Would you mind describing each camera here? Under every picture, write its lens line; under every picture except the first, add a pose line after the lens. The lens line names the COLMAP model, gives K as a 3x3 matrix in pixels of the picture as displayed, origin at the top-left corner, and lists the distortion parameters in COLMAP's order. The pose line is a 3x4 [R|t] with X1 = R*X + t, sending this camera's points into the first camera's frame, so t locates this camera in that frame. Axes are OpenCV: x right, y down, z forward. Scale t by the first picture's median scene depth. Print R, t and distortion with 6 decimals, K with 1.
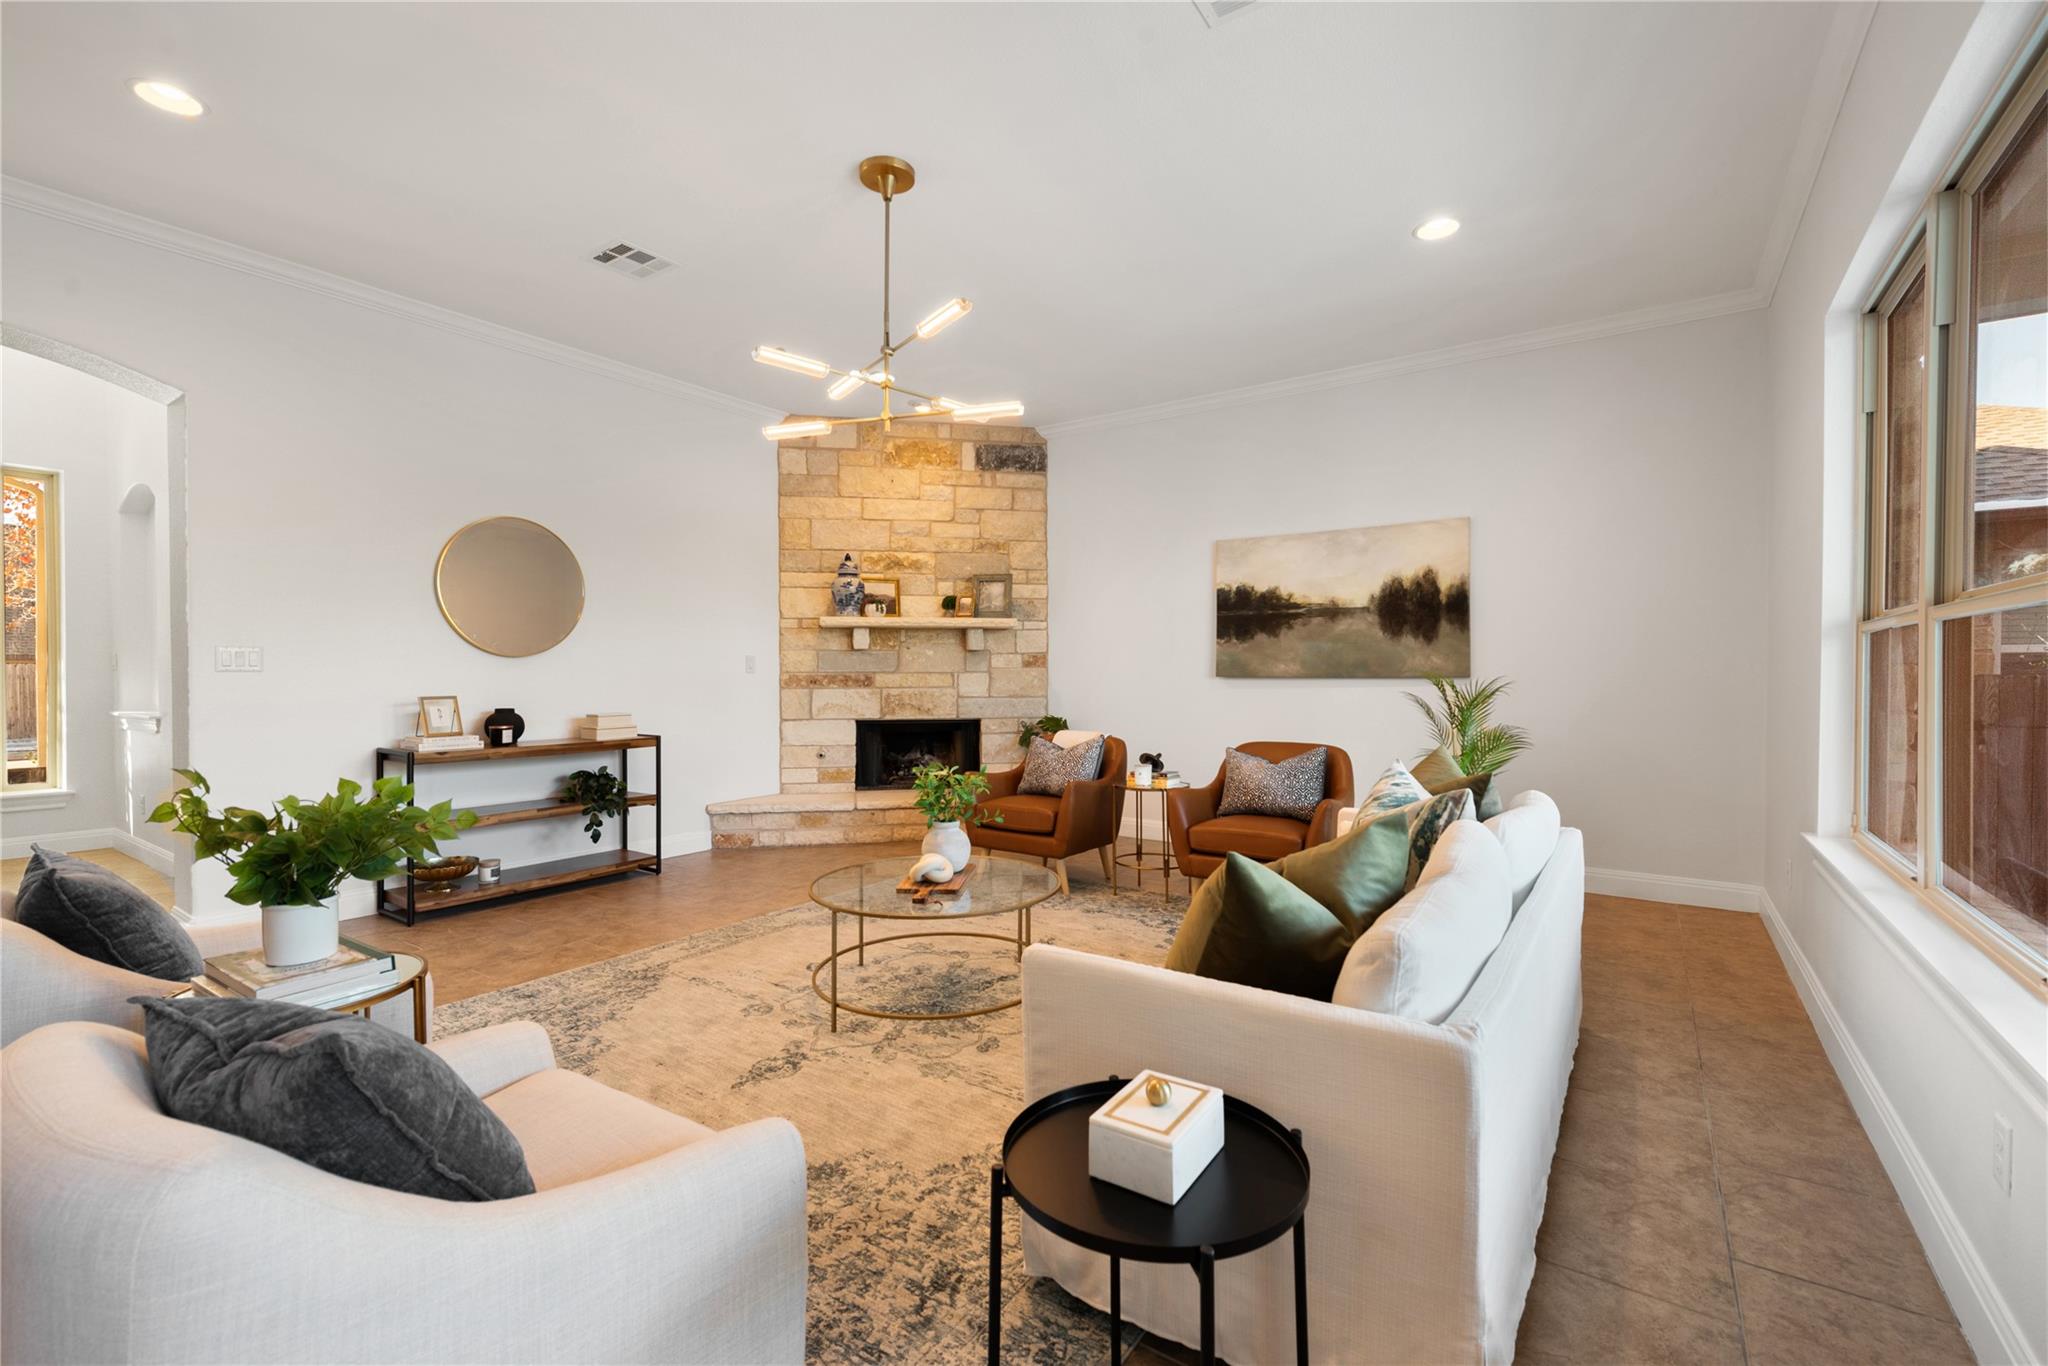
lens RADIAL K [[864.3, 0, 1035.7], [0, 864.3, 686.5], [0, 0, 1]] dist [0.004693, 0.000794]
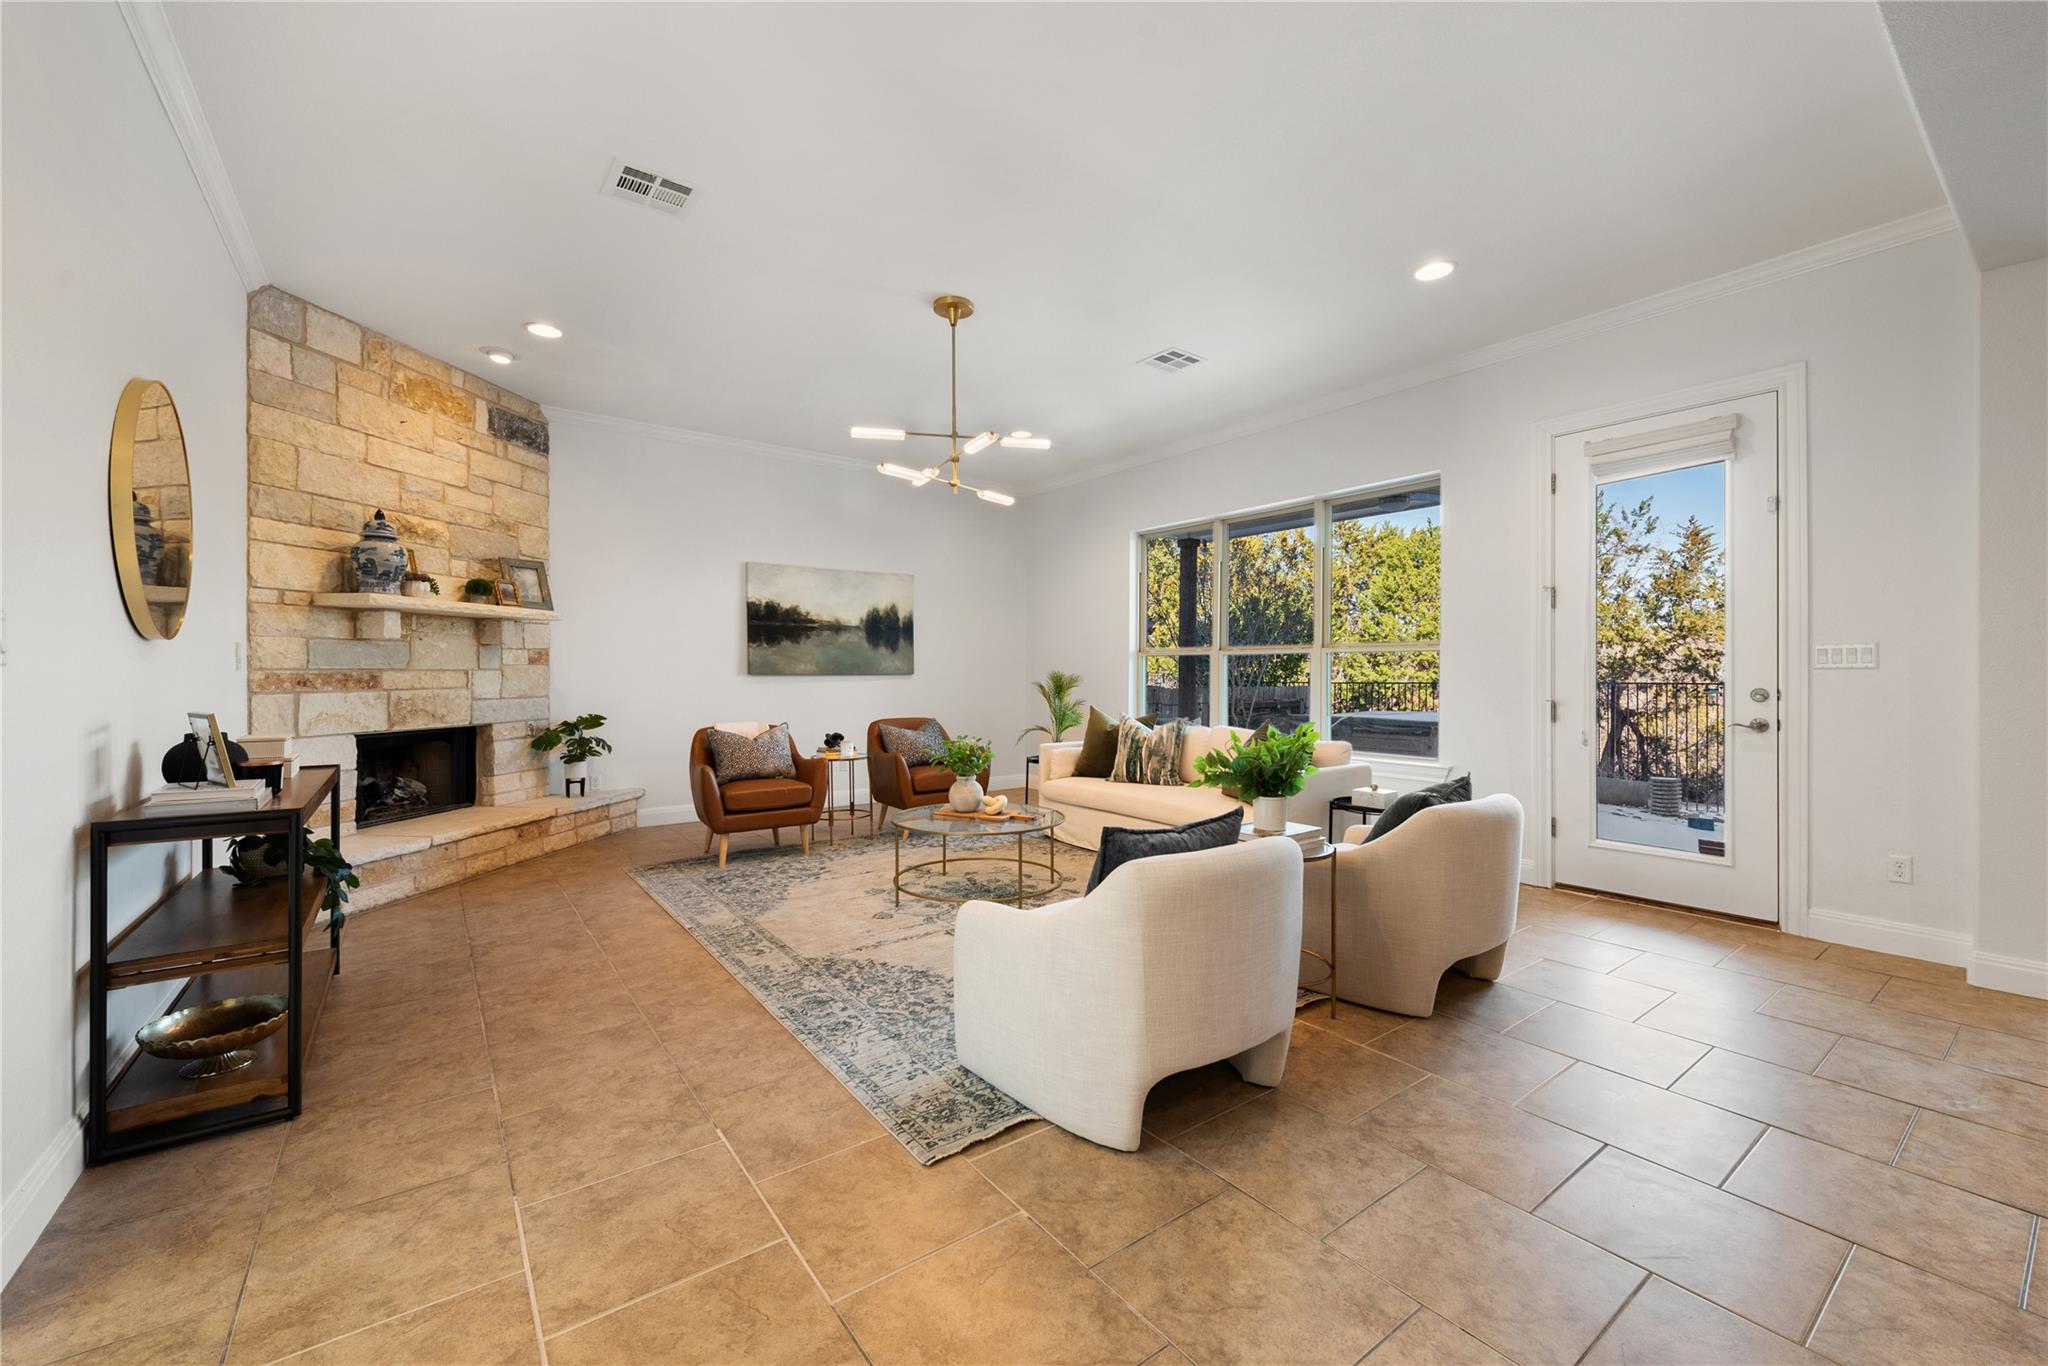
lens RADIAL K [[832.4, 0, 1016.6], [0, 832.4, 673.4], [0, 0, 1]] dist [-0.000215, -0.001134]
pose [[0.332465, 0.001606, 0.943114, -0.696711], [0.016770, 0.999830, -0.007614, 0.001725], [-0.942967, 0.018347, 0.332381, 0.244364]]
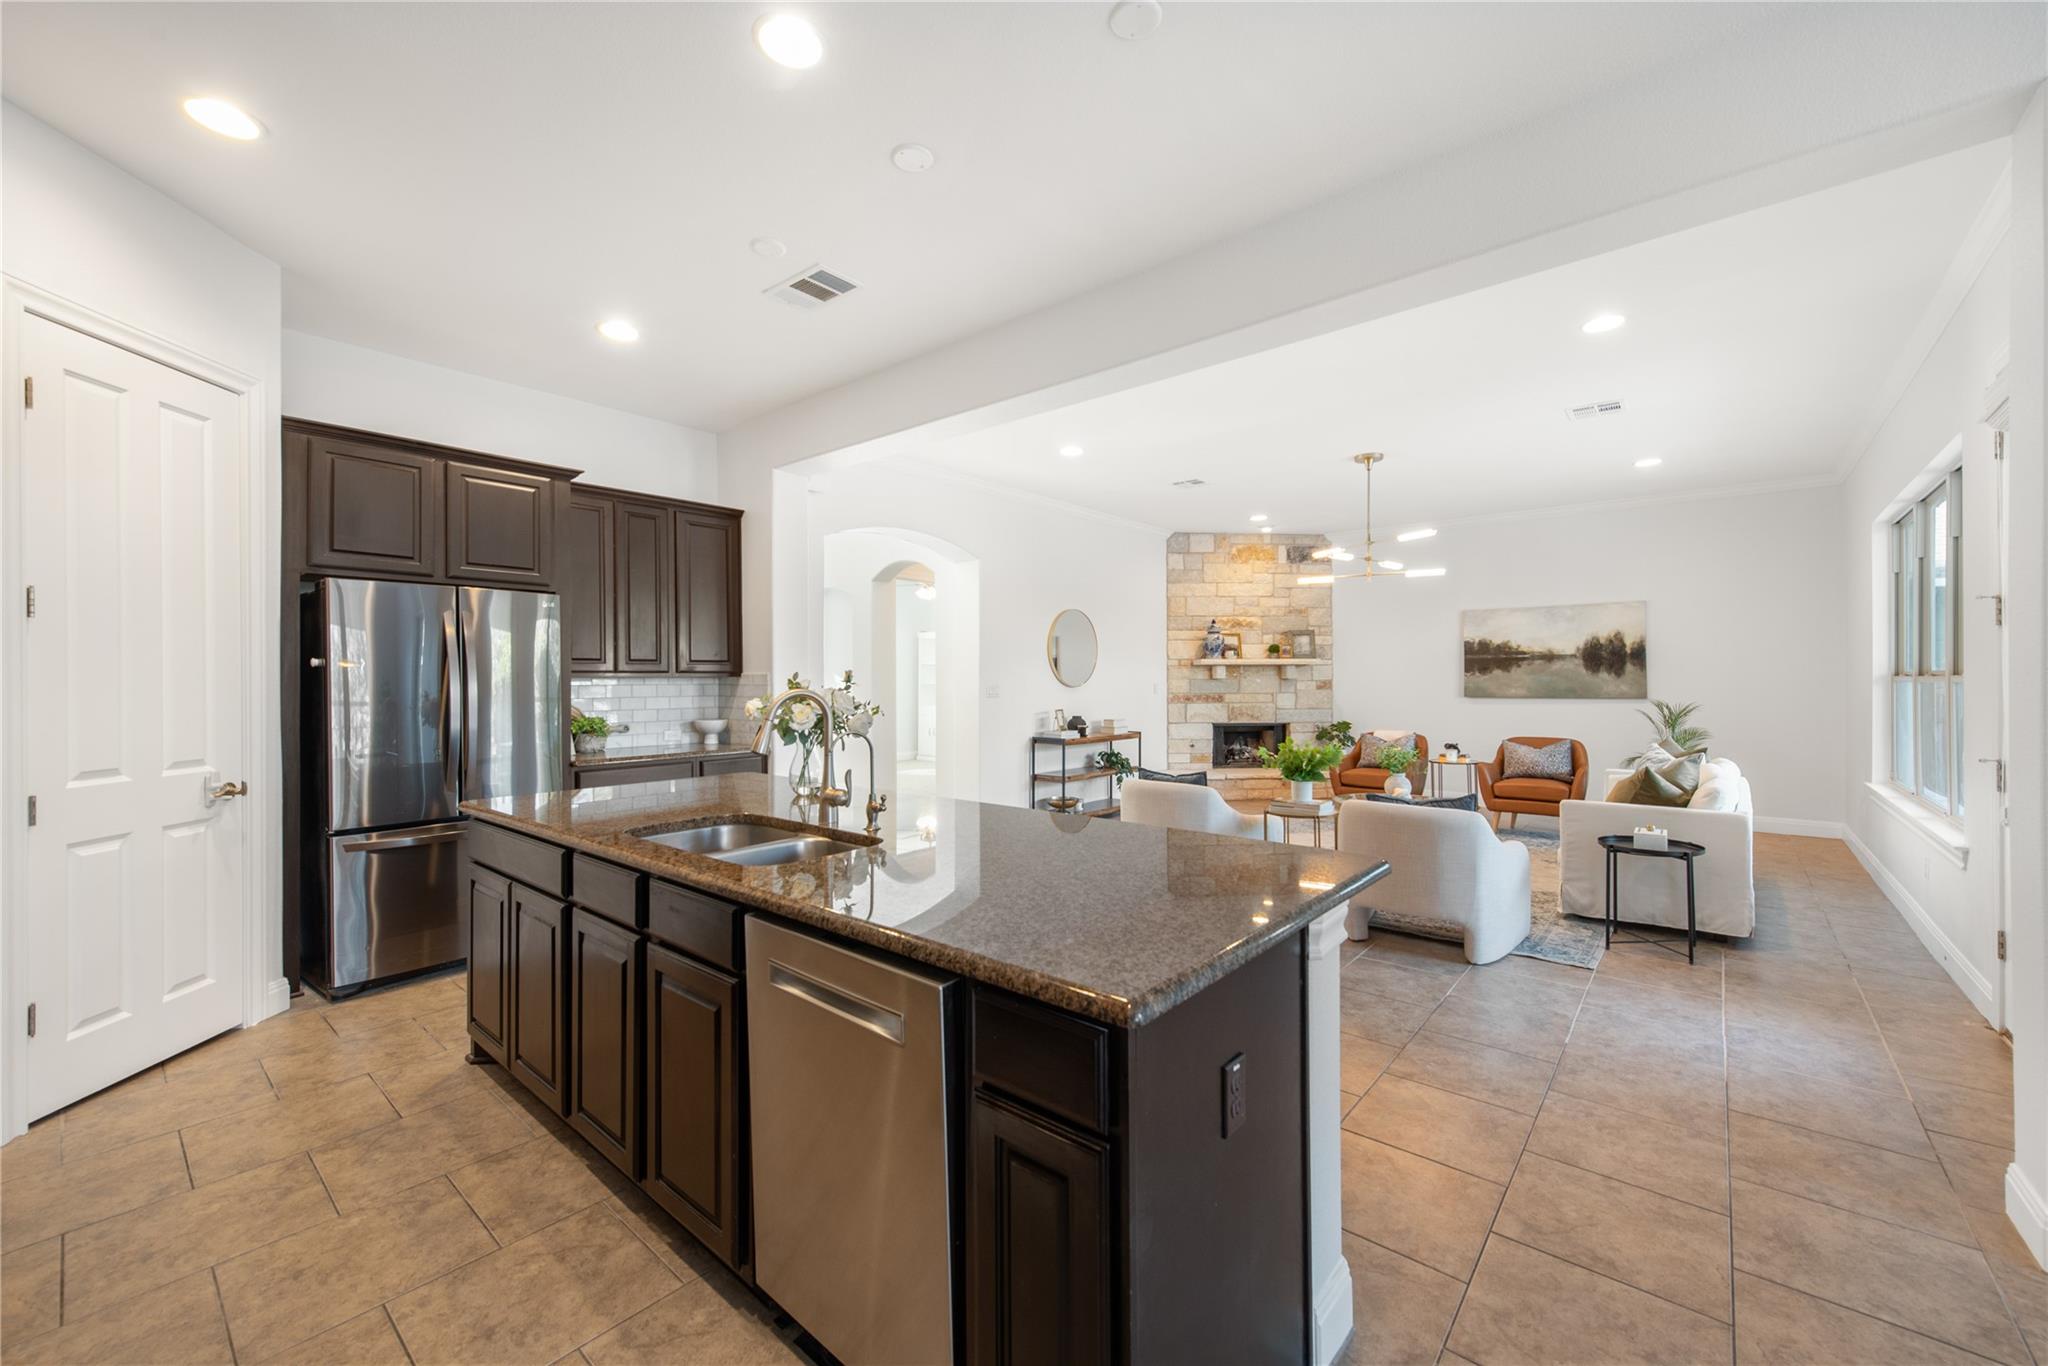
lens RADIAL K [[799.9, 0, 1032.9], [0, 799.9, 678.9], [0, 0, 1]] dist [0.013613, -0.003720]
pose [[0.995495, -0.002312, -0.094789, -0.402844], [0.000601, 0.999836, -0.018084, -0.016160], [0.094815, 0.017945, 0.995333, -0.495091]]
